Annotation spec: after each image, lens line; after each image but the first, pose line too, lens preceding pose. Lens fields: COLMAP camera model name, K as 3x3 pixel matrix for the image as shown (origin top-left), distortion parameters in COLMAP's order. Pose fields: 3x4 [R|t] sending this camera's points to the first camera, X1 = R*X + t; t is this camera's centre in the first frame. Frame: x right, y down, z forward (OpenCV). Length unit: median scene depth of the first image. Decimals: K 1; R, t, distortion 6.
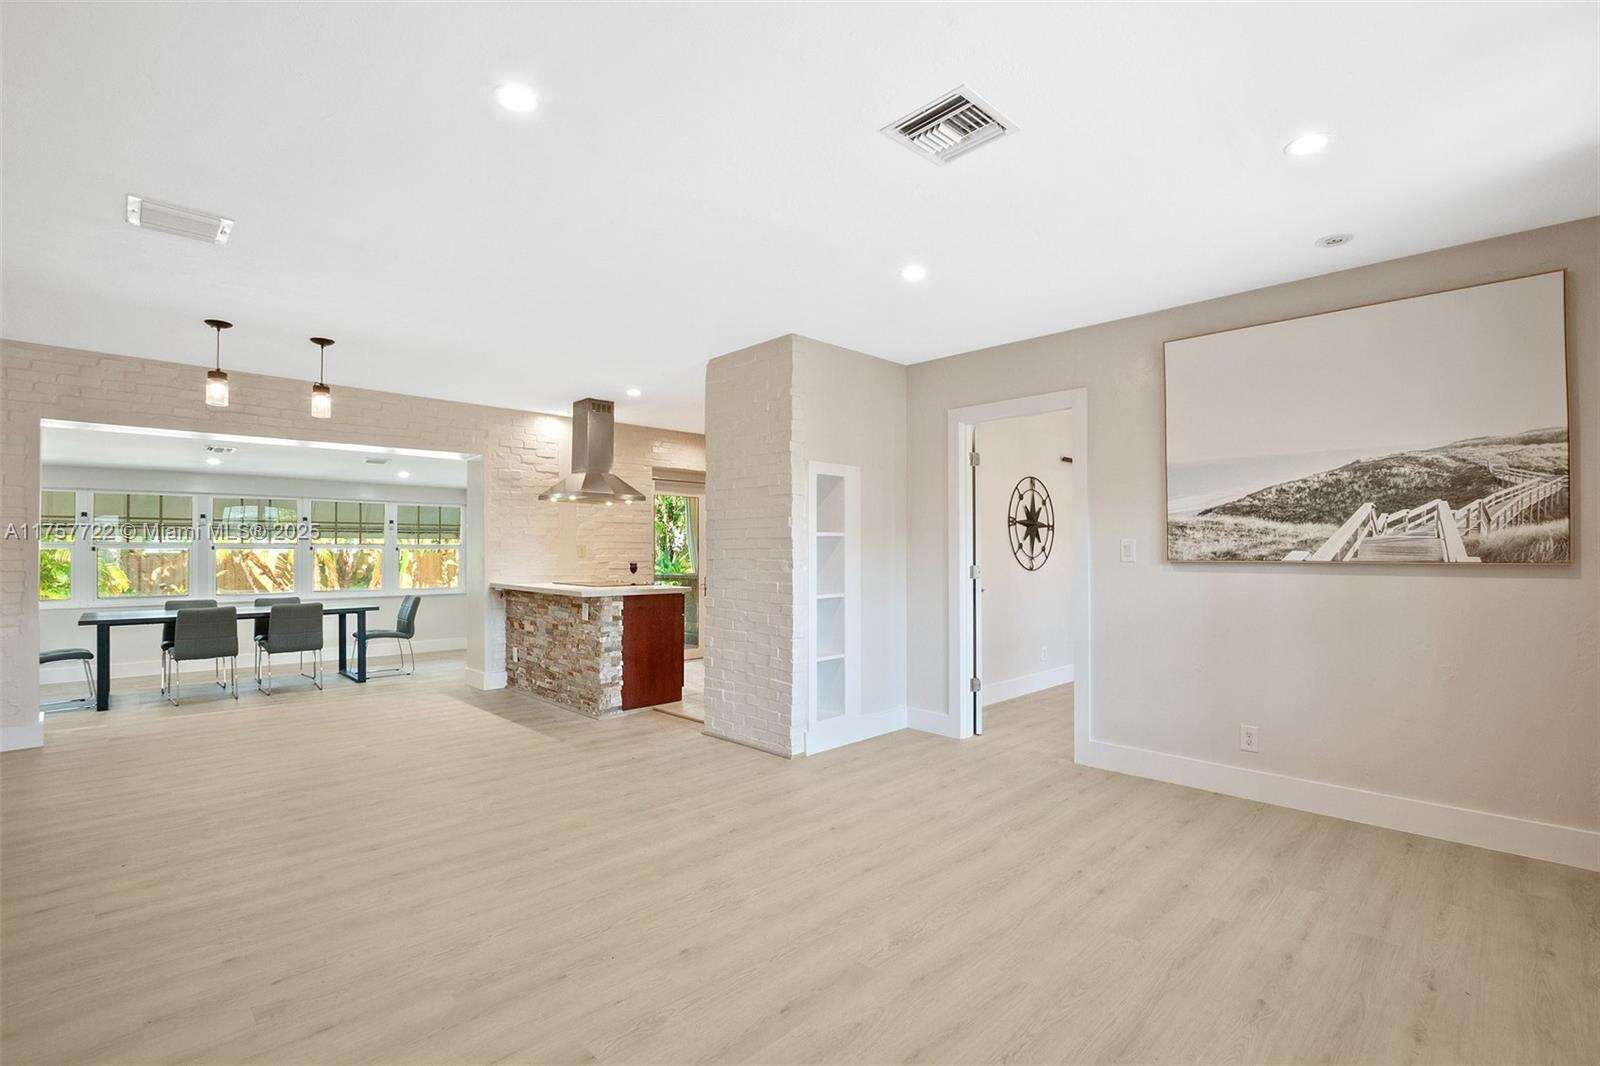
lens RADIAL K [[732.4, 0, 831.2], [0, 732.4, 542.1], [0, 0, 1]] dist [-0.030856, 0.007182]
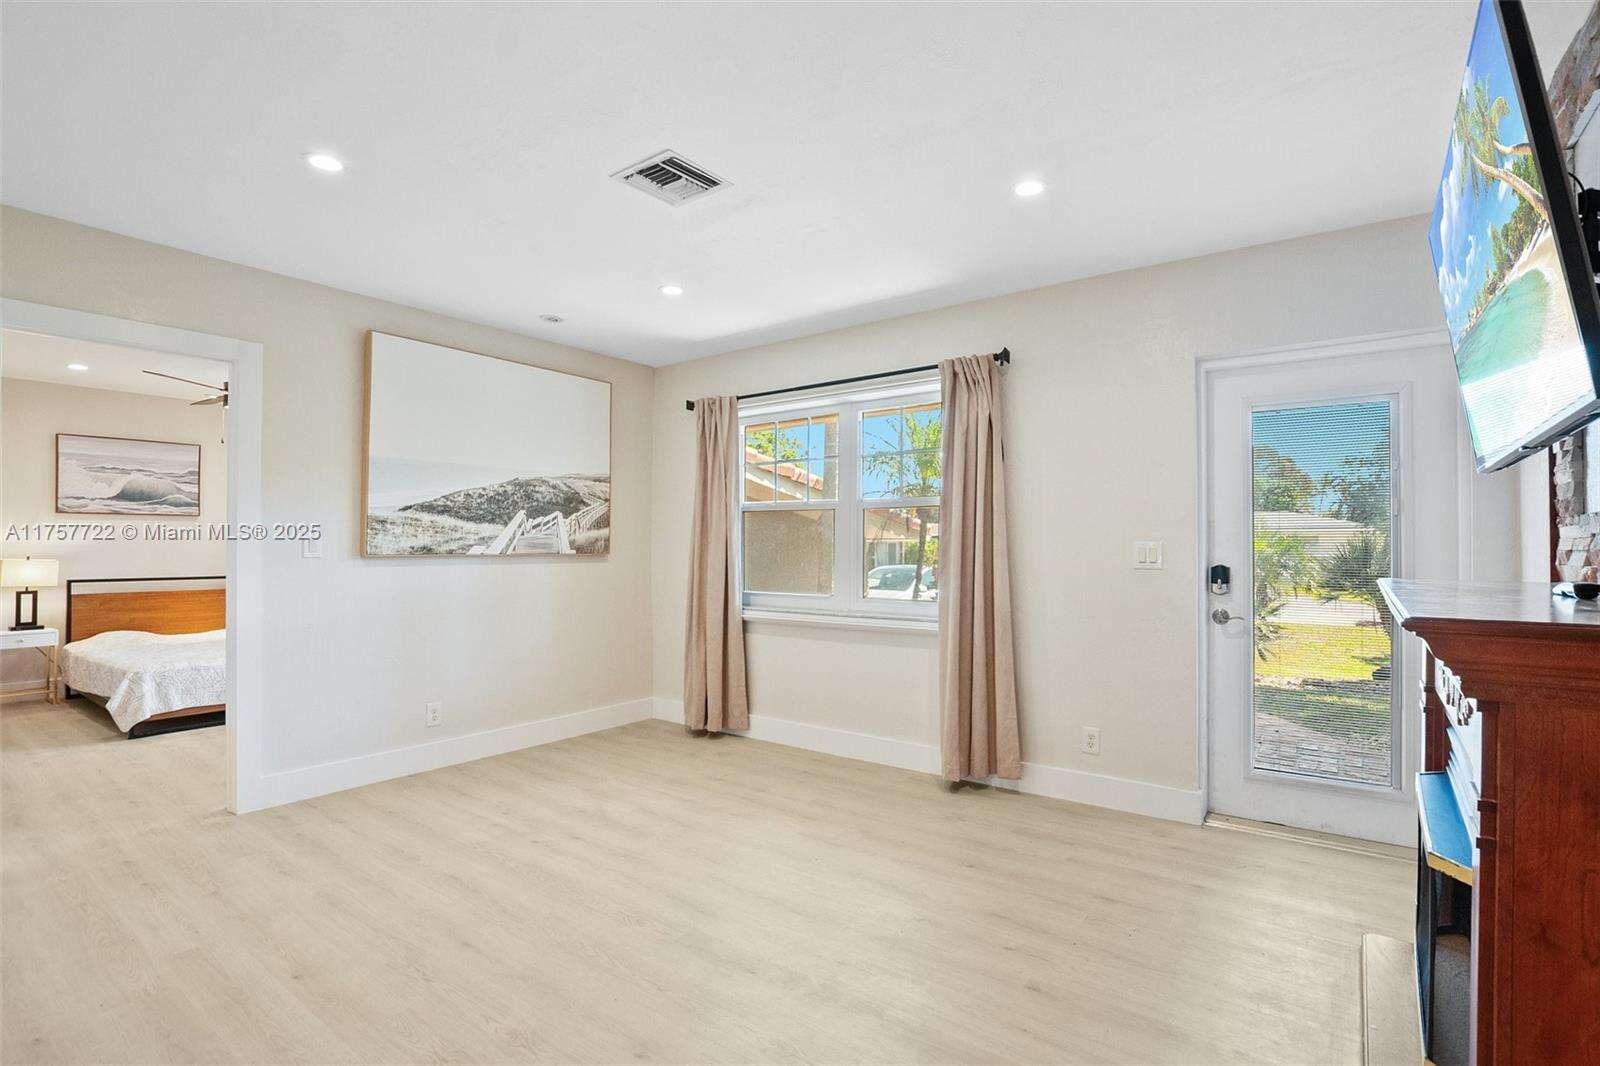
lens RADIAL K [[732.4, 0, 815.3], [0, 732.4, 534.9], [0, 0, 1]] dist [-0.030856, 0.007182]
pose [[-0.130139, 0.016817, 0.991353, -0.431912], [-0.012529, 0.999748, -0.018604, 0.006347], [-0.991417, -0.014841, -0.129896, 0.400834]]
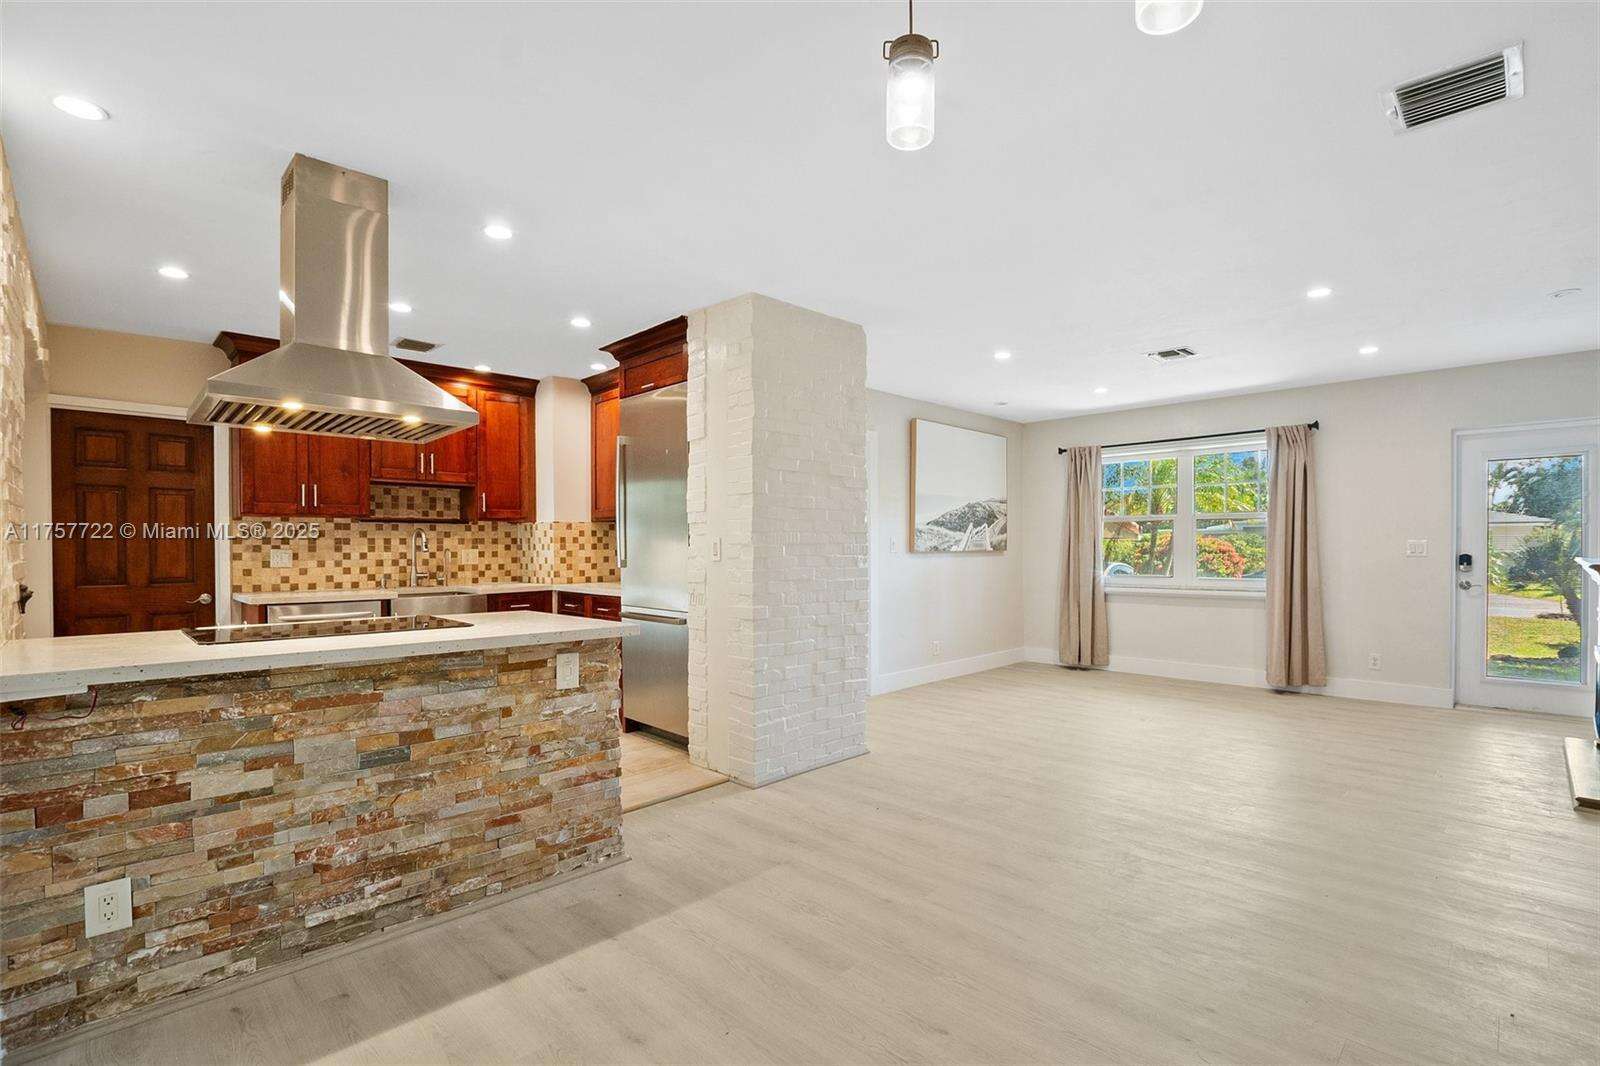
lens RADIAL K [[732.4, 0, 828.7], [0, 732.4, 553.8], [0, 0, 1]] dist [-0.030856, 0.007182]
pose [[0.002334, -0.009088, 0.999956, -0.900796], [-0.005767, 0.999942, 0.009101, 0.012265], [-0.999981, -0.005788, 0.002282, 0.898064]]
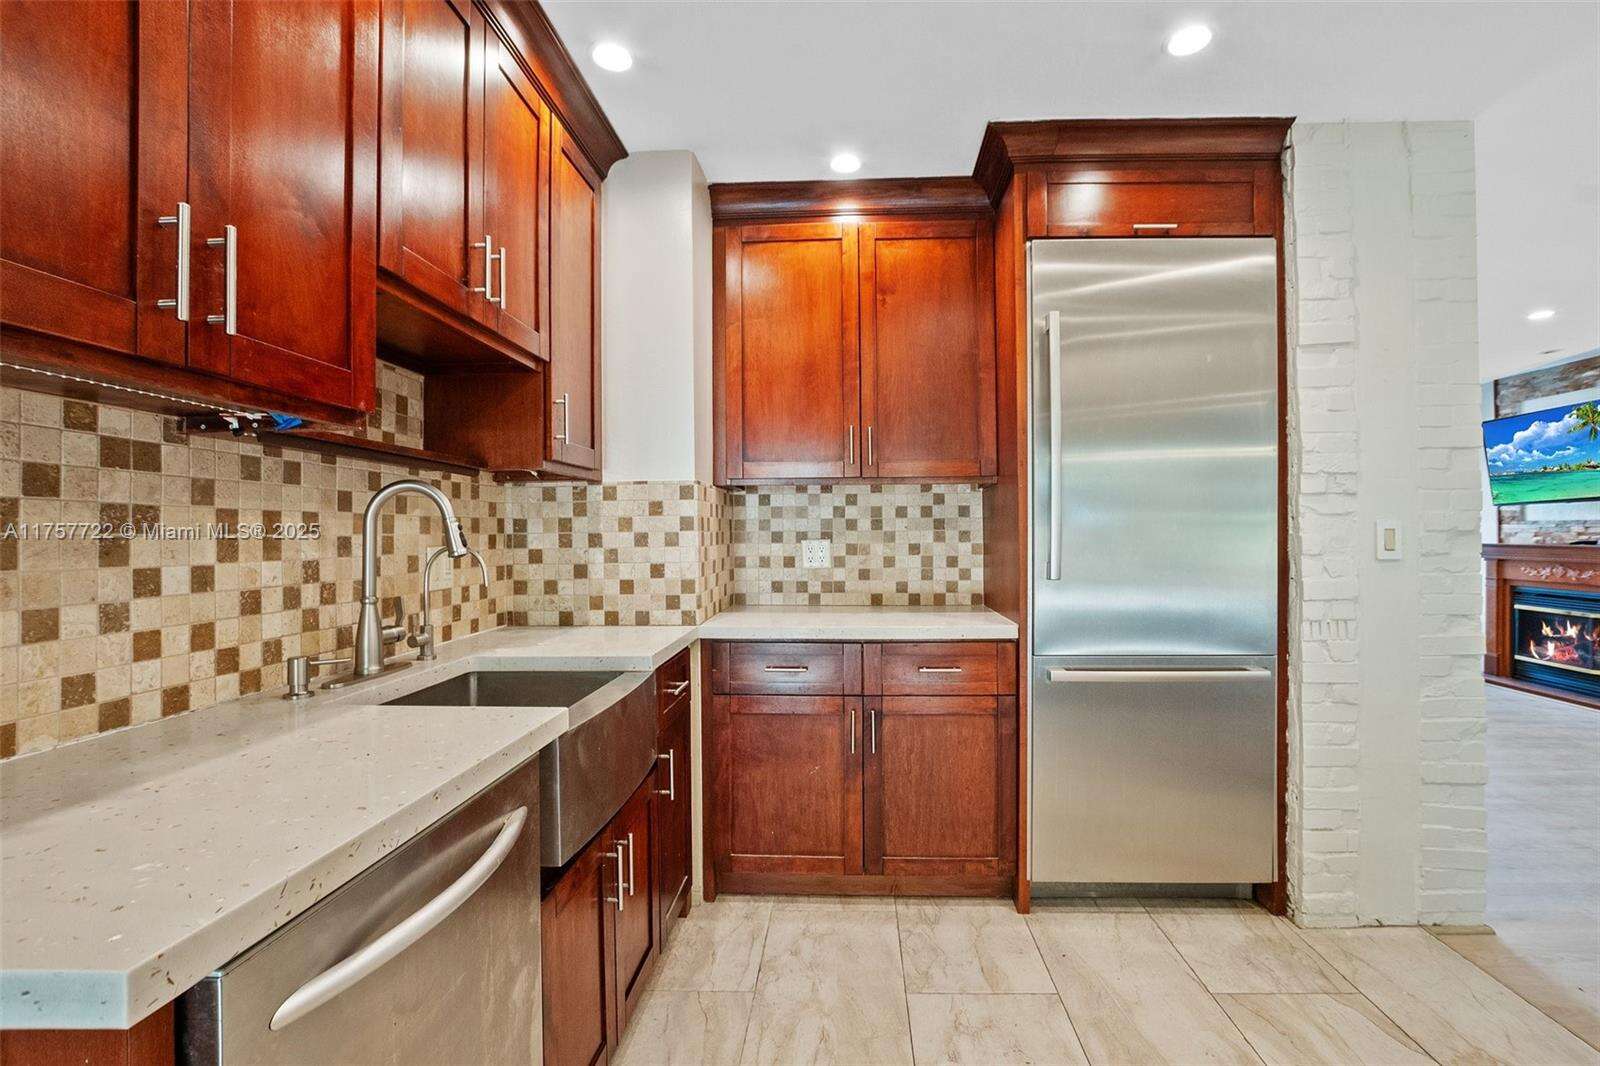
lens RADIAL K [[732.4, 0, 832.9], [0, 732.4, 530.9], [0, 0, 1]] dist [-0.030856, 0.007182]
pose [[-0.676513, 0.006907, 0.736399, -0.214349], [-0.001785, 0.999938, -0.011018, 0.013863], [-0.736429, -0.008768, -0.676458, 1.568811]]
